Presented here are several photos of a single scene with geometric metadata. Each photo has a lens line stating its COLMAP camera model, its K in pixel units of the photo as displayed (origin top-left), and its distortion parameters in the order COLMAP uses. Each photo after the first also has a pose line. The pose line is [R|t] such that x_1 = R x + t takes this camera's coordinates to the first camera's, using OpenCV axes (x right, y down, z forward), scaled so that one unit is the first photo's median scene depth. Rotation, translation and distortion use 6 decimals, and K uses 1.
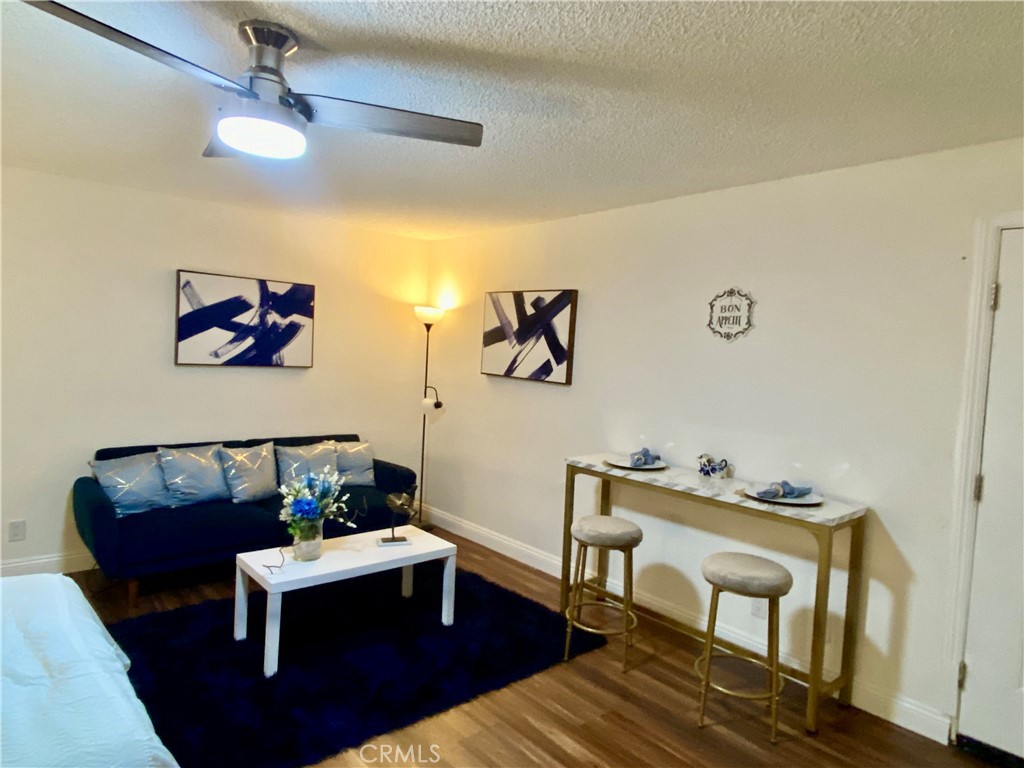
lens RADIAL K [[629.5, 0, 512.0], [0, 629.5, 384.0], [0, 0, 1]] dist [0.083697, -0.100088]
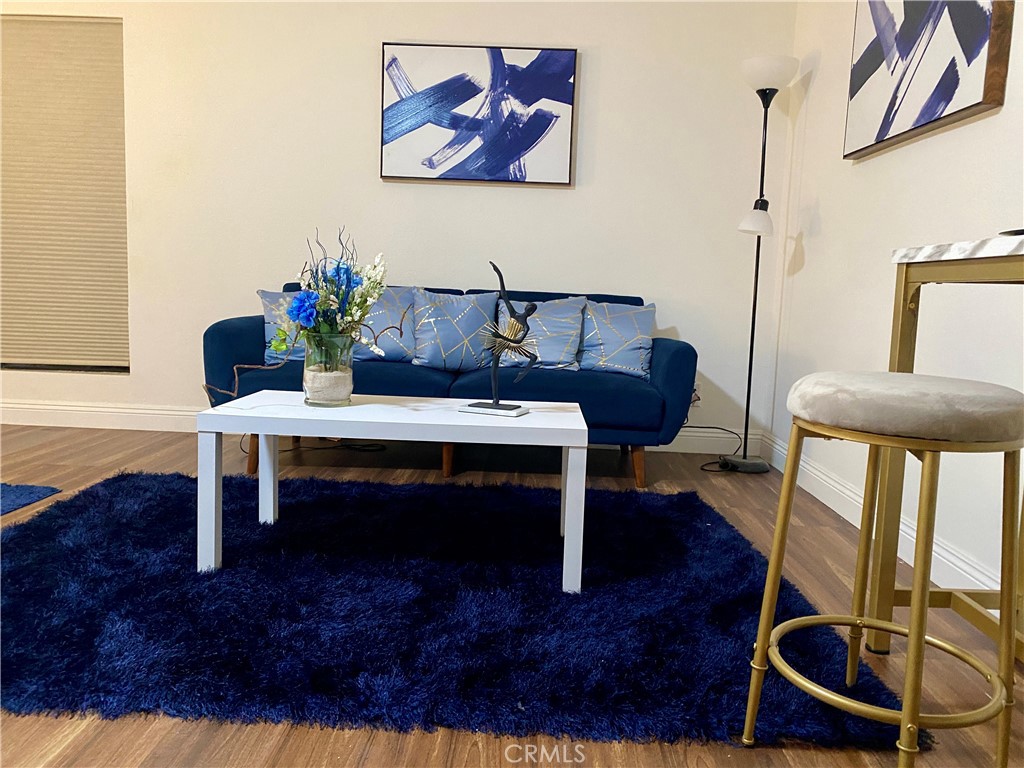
lens RADIAL K [[788.5, 0, 512.0], [0, 788.5, 384.0], [0, 0, 1]] dist [0.015223, 0.000289]
pose [[0.739457, 0.058434, -0.670663, 0.225463], [-0.039558, 0.998276, 0.043362, 0.175542], [0.672040, -0.005534, 0.740494, 0.473177]]
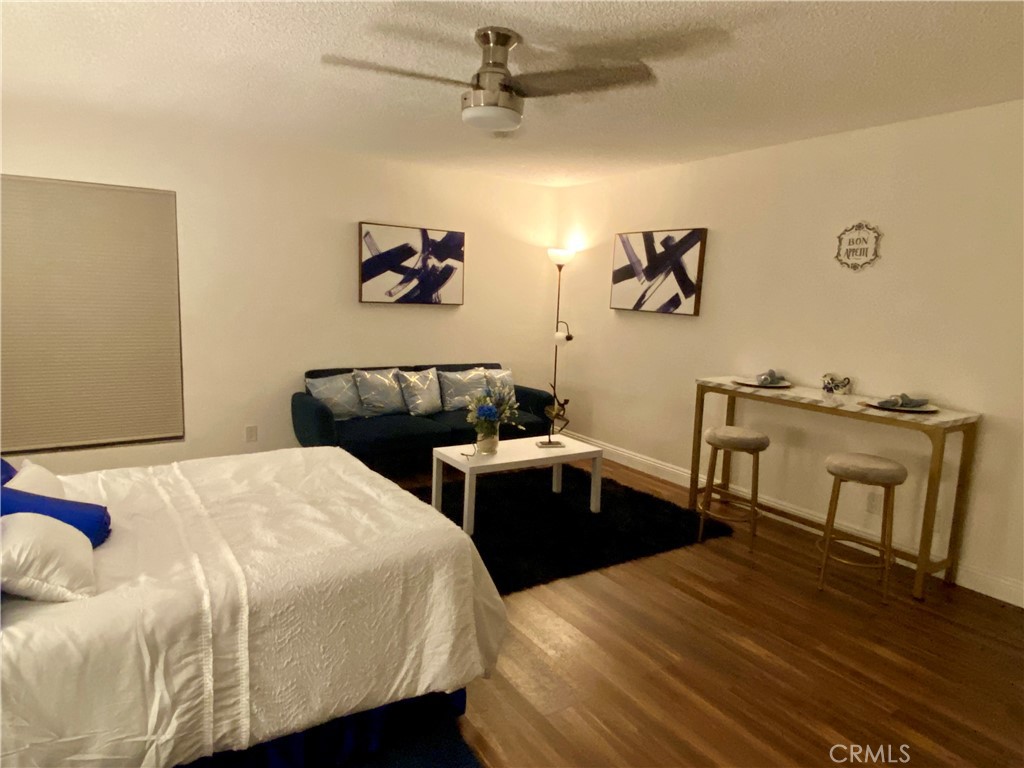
lens RADIAL K [[629.5, 0, 512.0], [0, 629.5, 384.0], [0, 0, 1]] dist [0.083697, -0.100088]
pose [[0.989915, 0.006400, -0.141517, -0.078259], [0.005746, 0.996342, 0.085257, 0.025371], [0.141545, -0.085210, 0.986258, -0.169687]]
